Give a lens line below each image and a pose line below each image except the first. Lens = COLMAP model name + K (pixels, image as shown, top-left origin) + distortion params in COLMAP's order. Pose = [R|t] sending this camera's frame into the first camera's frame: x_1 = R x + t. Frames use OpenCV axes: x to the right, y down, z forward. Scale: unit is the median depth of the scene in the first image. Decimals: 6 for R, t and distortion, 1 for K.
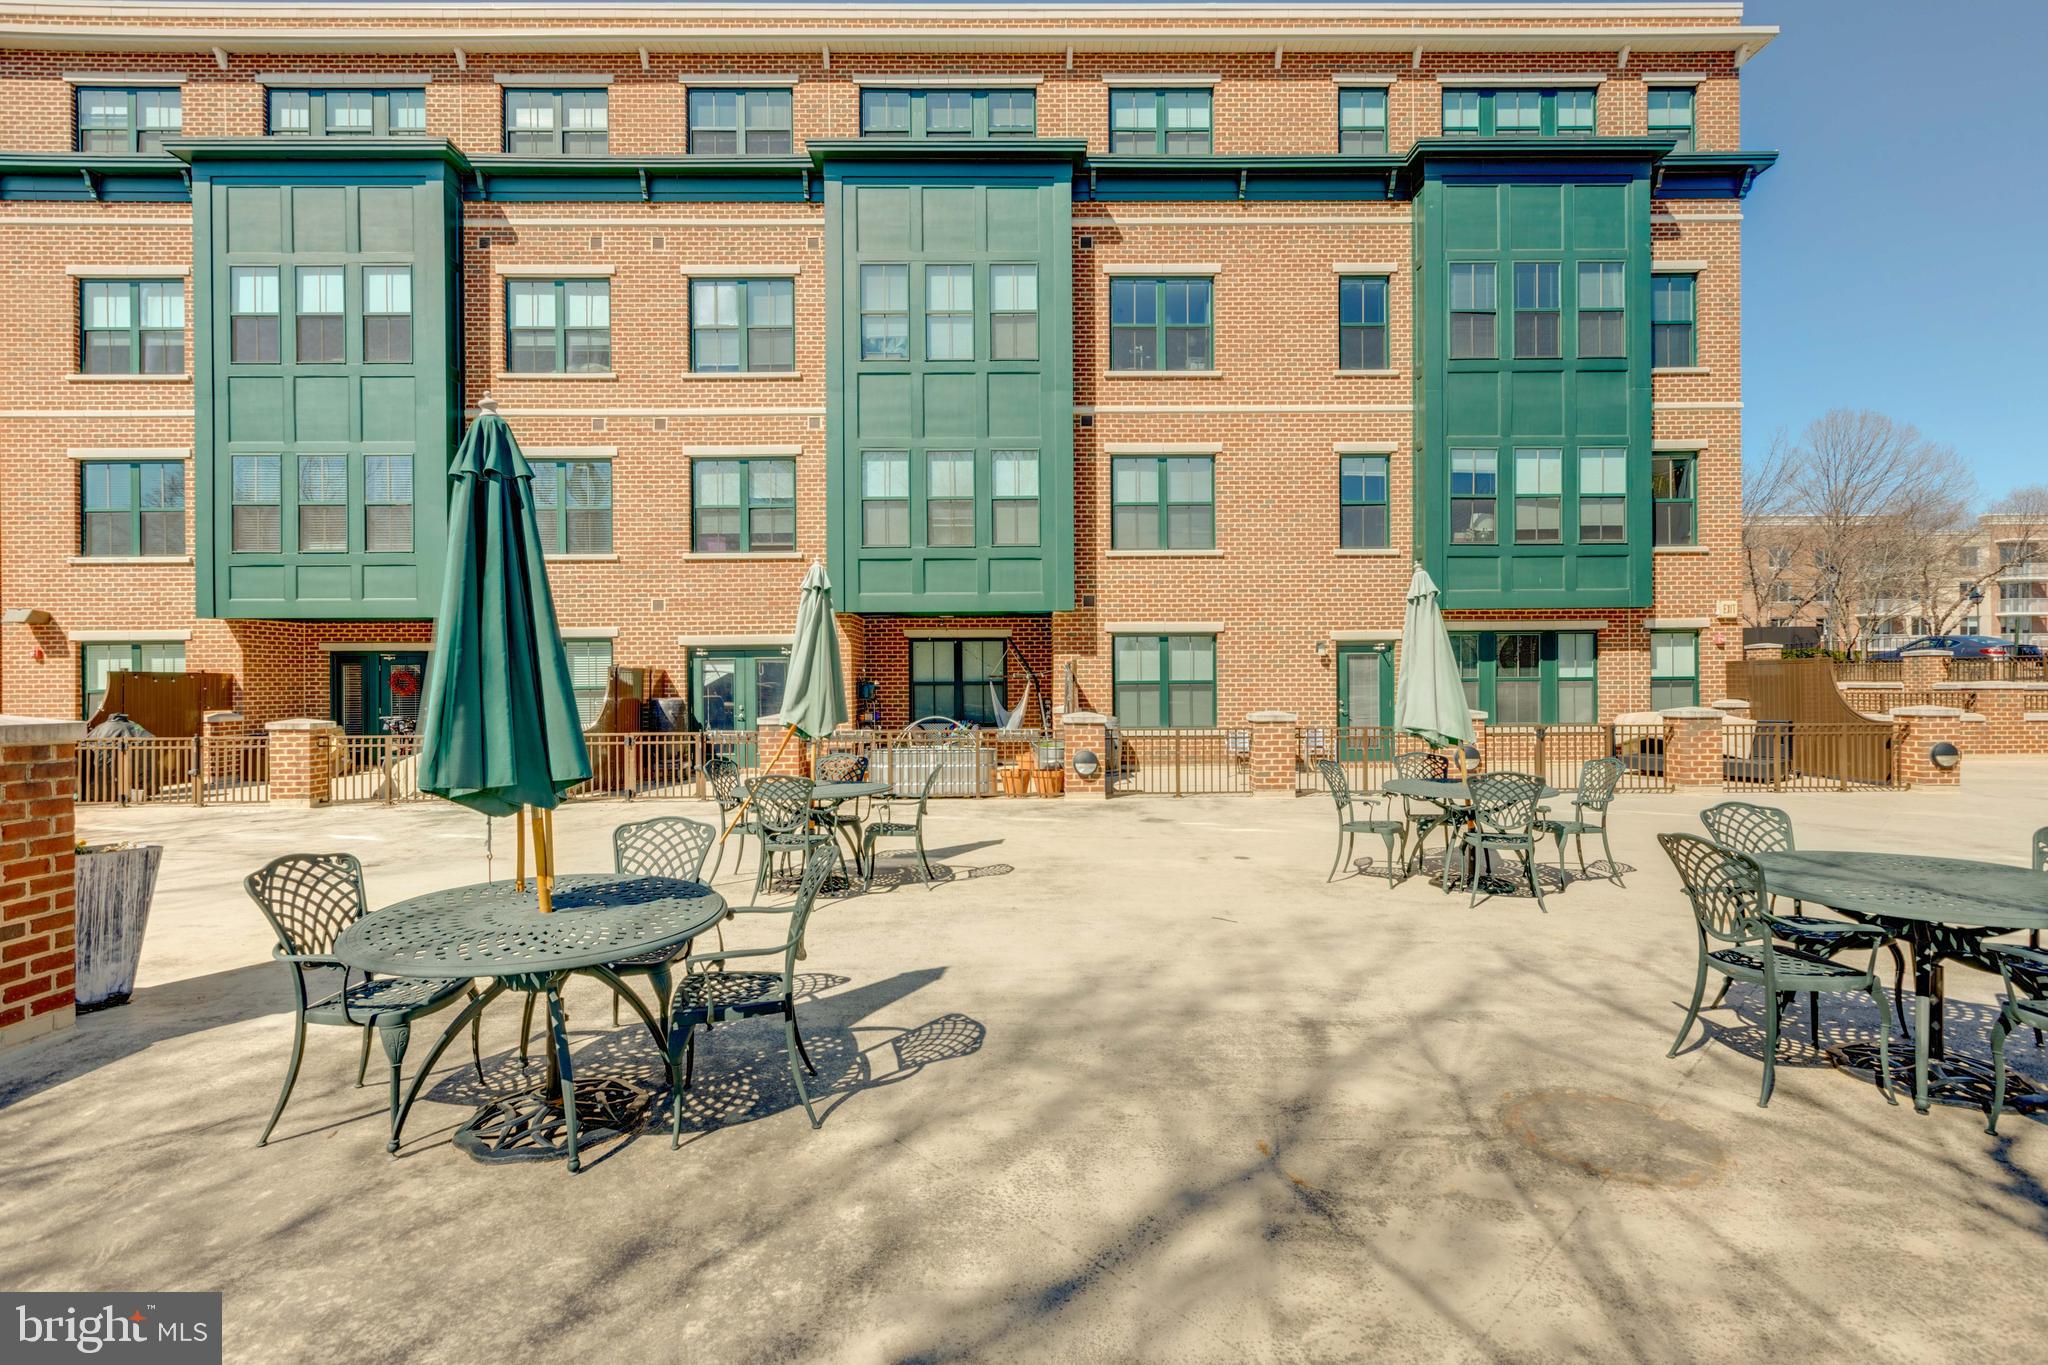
lens RADIAL K [[947.9, 0, 1024.0], [0, 947.9, 682.5], [0, 0, 1]] dist [-0.000007, -0.000003]
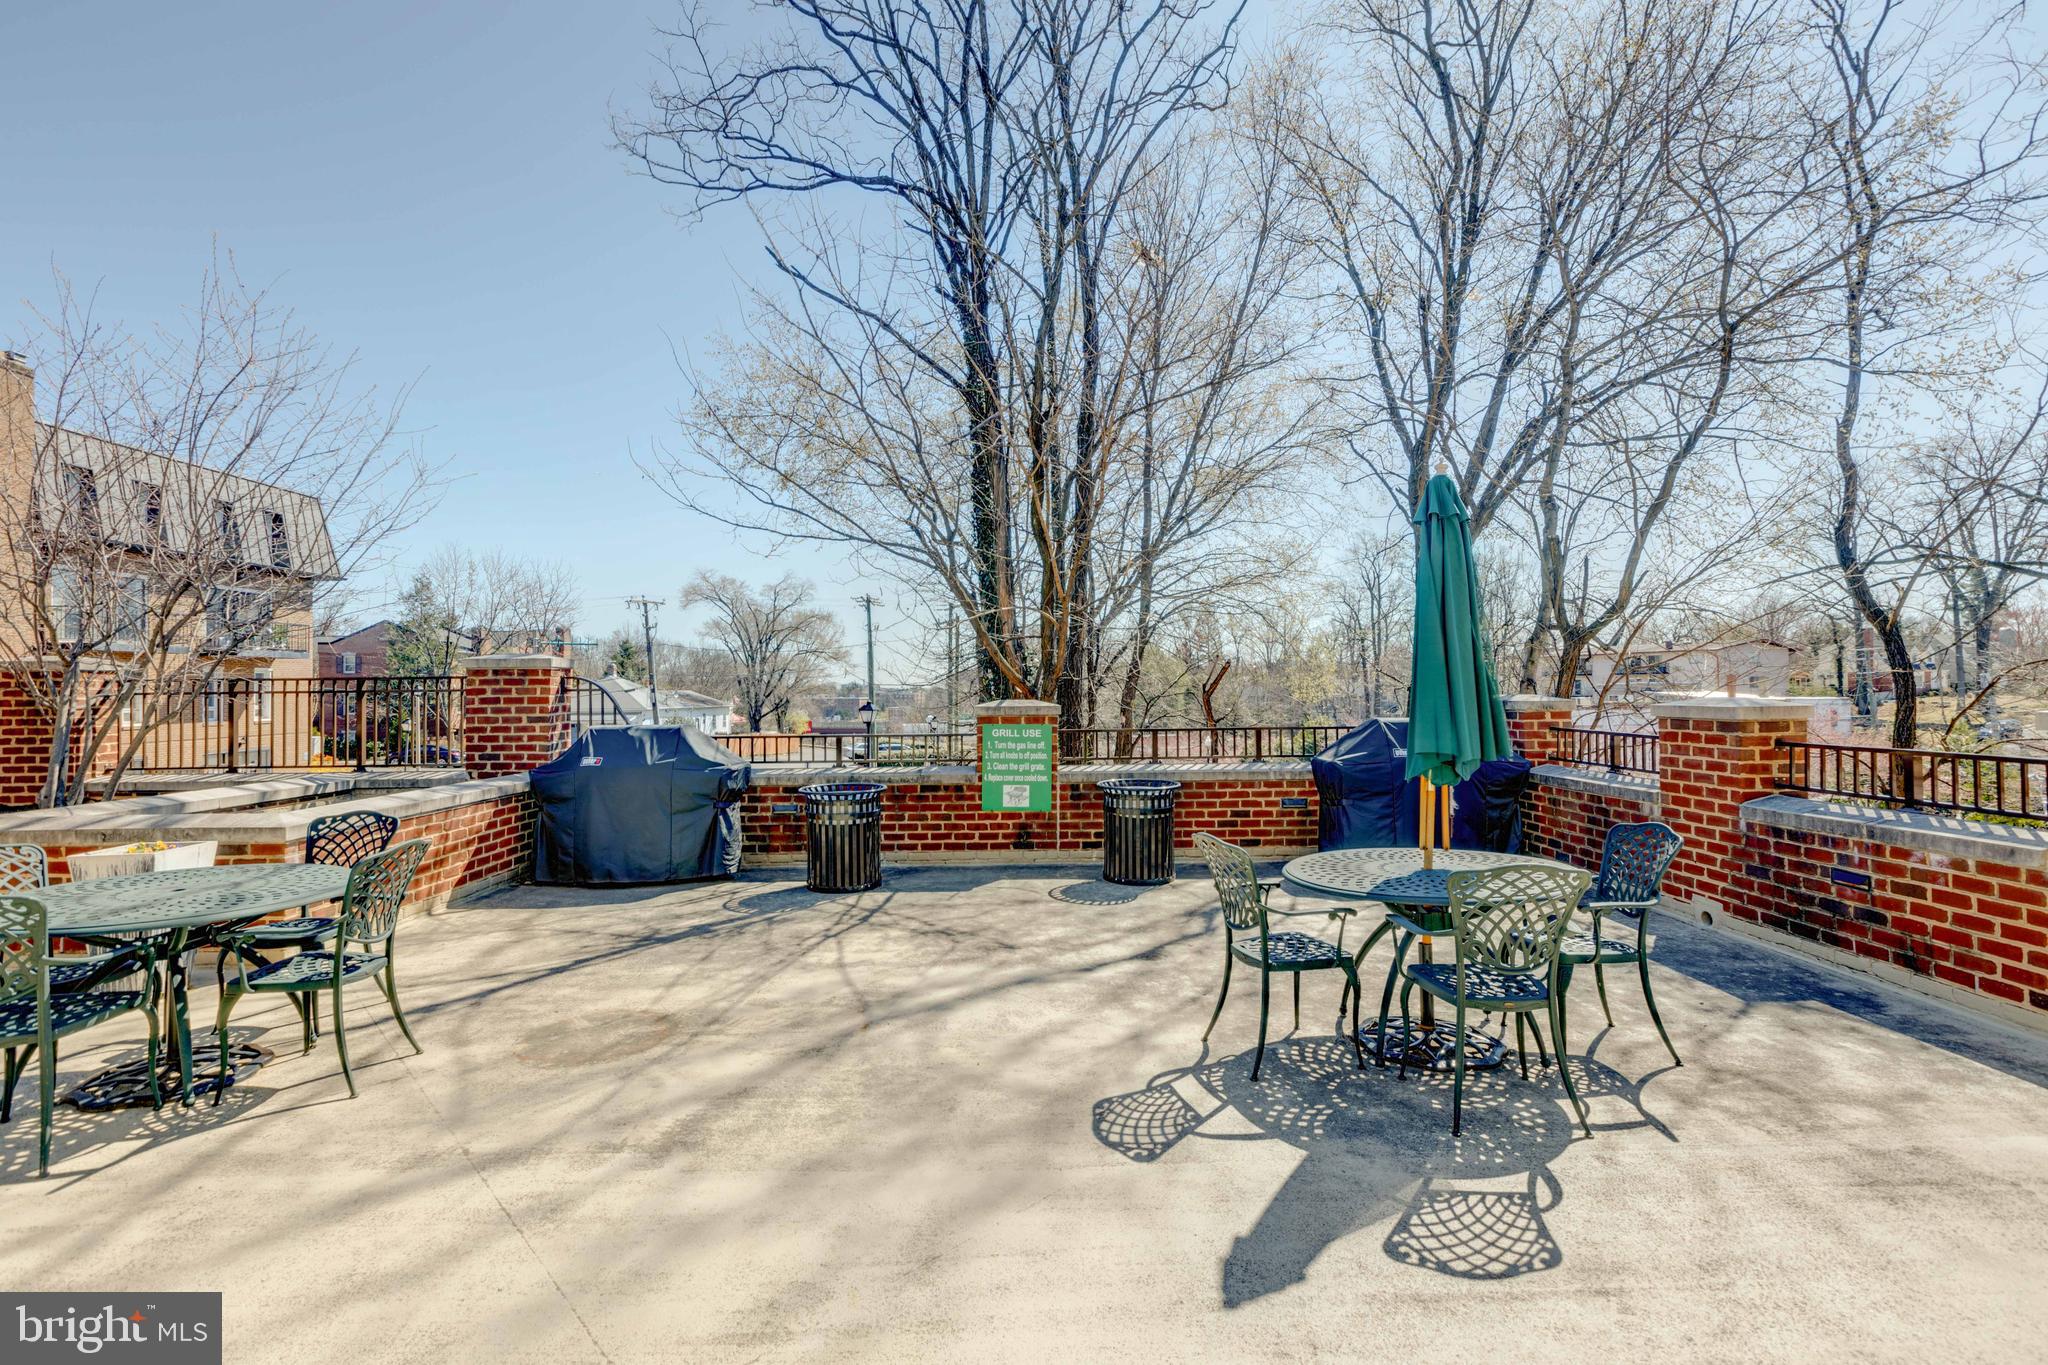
lens RADIAL K [[944.8, 0, 1024.0], [0, 944.8, 682.5], [0, 0, 1]] dist [0.000021, -0.000002]
pose [[-0.999984, 0.003623, 0.004436, 0.015522], [0.003681, 0.999907, 0.013110, -0.023554], [-0.004388, 0.013126, -0.999904, 1.898229]]
